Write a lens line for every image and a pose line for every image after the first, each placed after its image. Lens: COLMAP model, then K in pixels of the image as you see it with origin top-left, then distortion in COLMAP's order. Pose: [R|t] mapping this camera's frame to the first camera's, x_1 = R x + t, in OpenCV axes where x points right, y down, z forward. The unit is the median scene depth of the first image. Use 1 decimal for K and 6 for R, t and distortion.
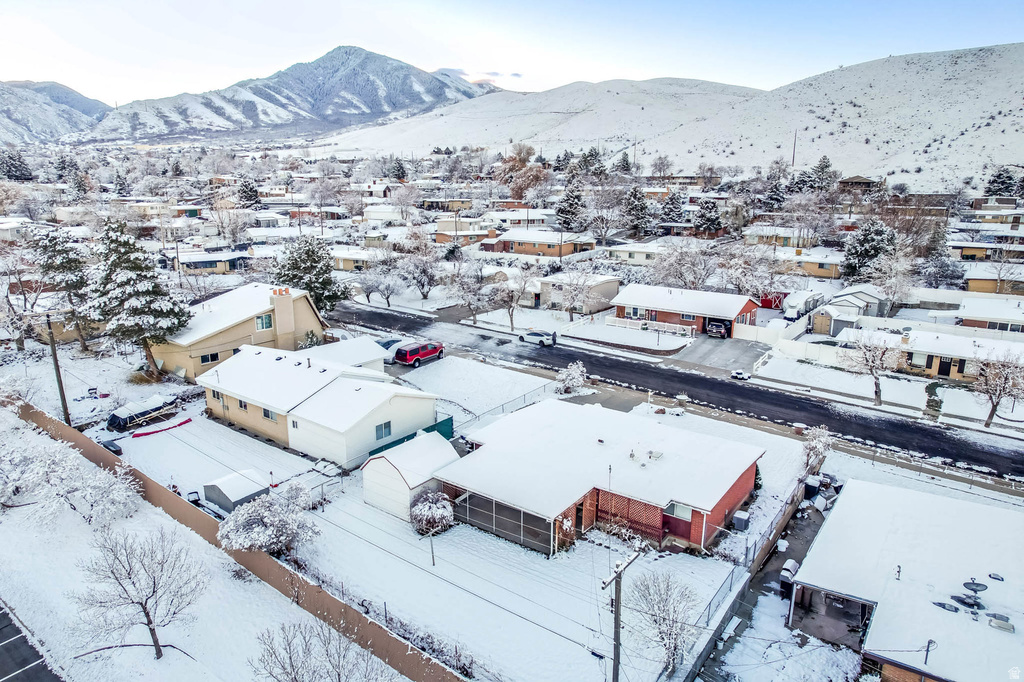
lens RADIAL K [[654.4, 0, 504.2], [0, 654.4, 340.0], [0, 0, 1]] dist [-0.066588, 0.054754]
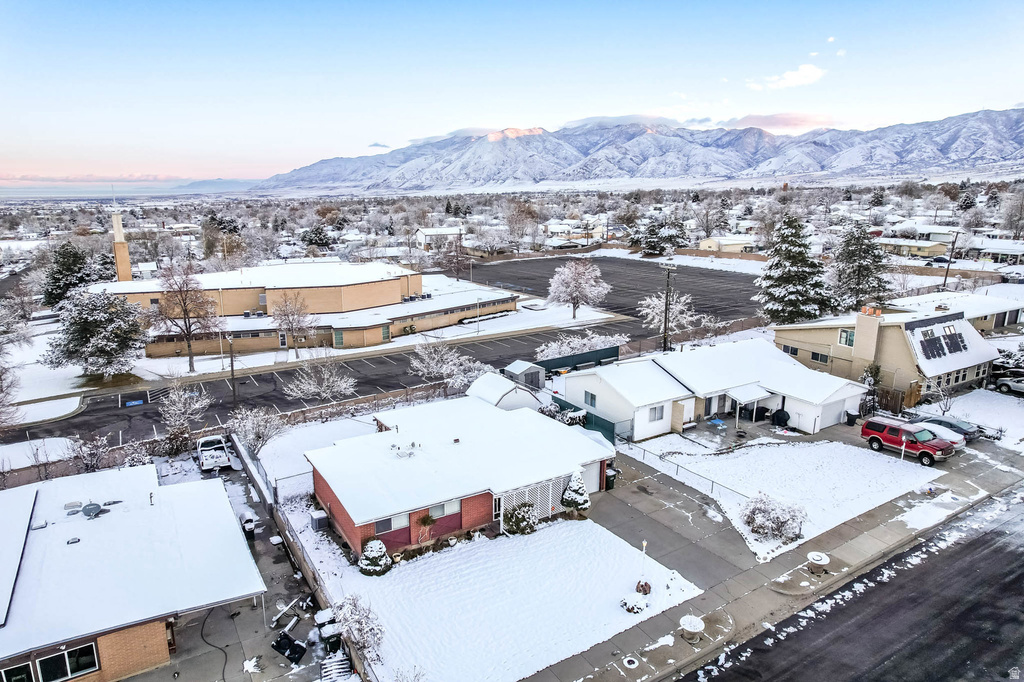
lens RADIAL K [[654.4, 0, 511.1], [0, 654.4, 344.2], [0, 0, 1]] dist [-0.066588, 0.054754]
pose [[-0.366154, 0.215803, -0.905185, 0.660037], [-0.221009, 0.924737, 0.309864, -0.207040], [0.903928, 0.313512, -0.290901, 0.881856]]
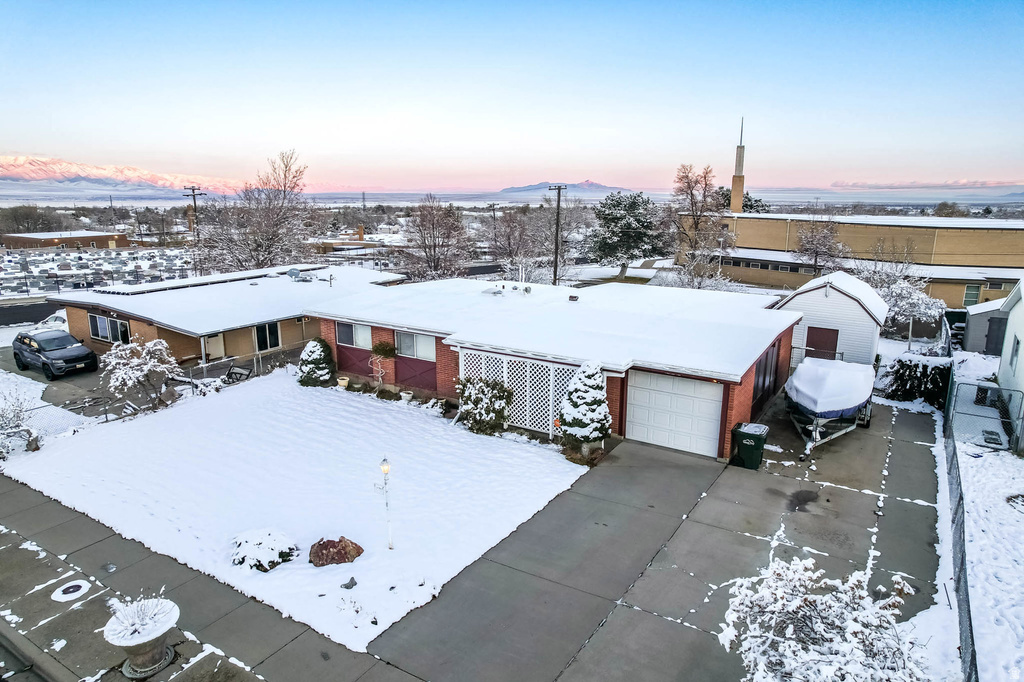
lens RADIAL K [[654.4, 0, 511.2], [0, 654.4, 340.6], [0, 0, 1]] dist [-0.066588, 0.054754]
pose [[-0.996793, 0.008365, -0.079591, 0.171974], [-0.028117, 0.894514, 0.446155, -0.056823], [0.074927, 0.446962, -0.891410, 1.045755]]
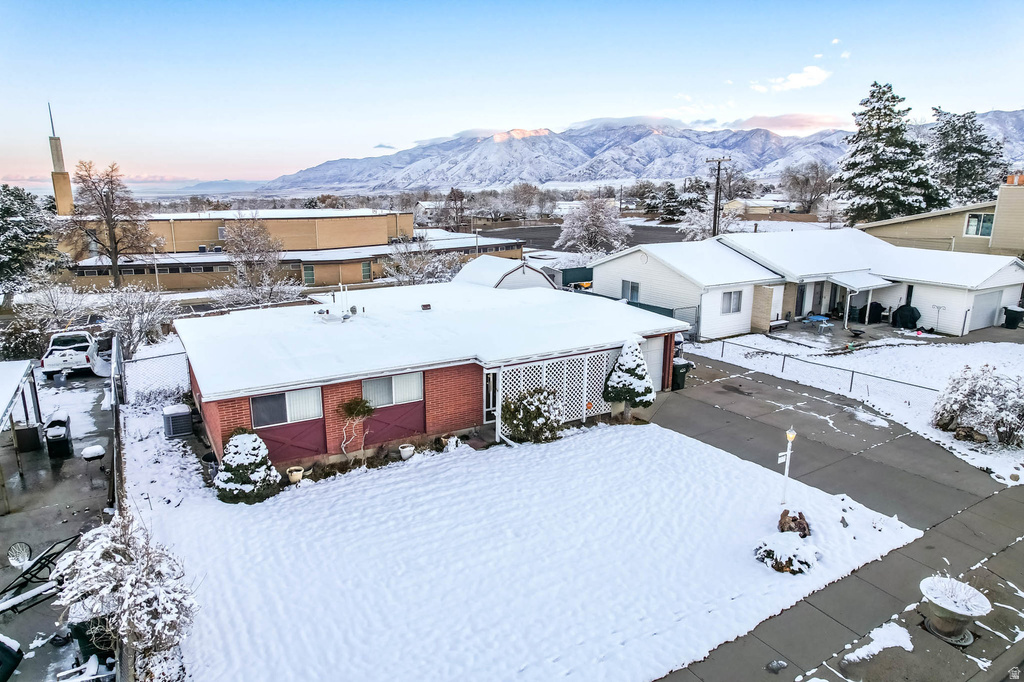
lens RADIAL K [[654.4, 0, 509.0], [0, 654.4, 344.6], [0, 0, 1]] dist [-0.066588, 0.054754]
pose [[-0.376949, 0.214000, -0.901174, 0.449590], [-0.219134, 0.924718, 0.311252, -0.013302], [0.899939, 0.314804, -0.301676, 0.844427]]
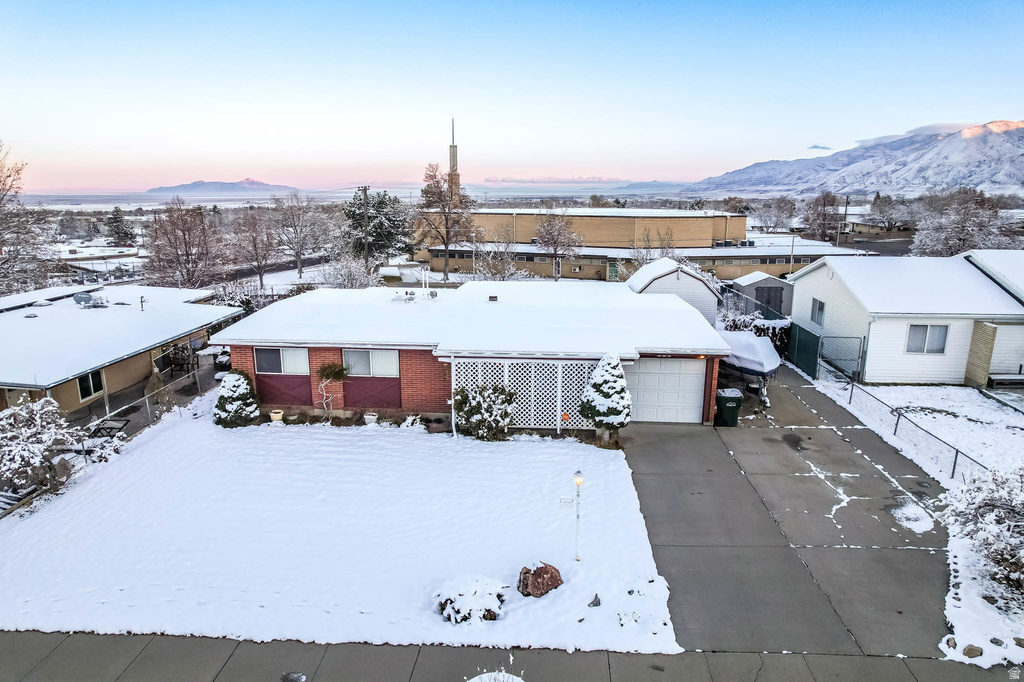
lens RADIAL K [[654.4, 0, 509.9], [0, 654.4, 337.0], [0, 0, 1]] dist [-0.066588, 0.054754]
pose [[-0.842608, 0.114434, -0.526228, 0.315345], [-0.131243, 0.904064, 0.406747, -0.048211], [0.522290, 0.411792, -0.746754, 0.999785]]
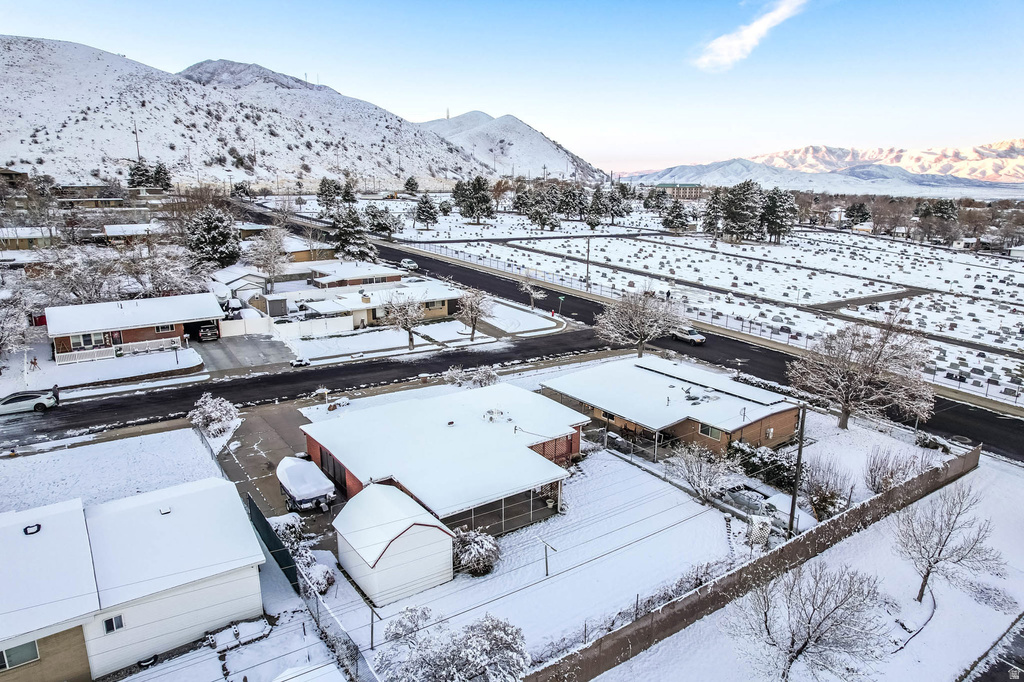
lens RADIAL K [[654.4, 0, 509.8], [0, 654.4, 343.9], [0, 0, 1]] dist [-0.066588, 0.054754]
pose [[0.286191, -0.235704, 0.928729, -0.500580], [0.220345, 0.959484, 0.175609, -0.083237], [-0.932493, 0.154384, 0.326532, 0.372619]]
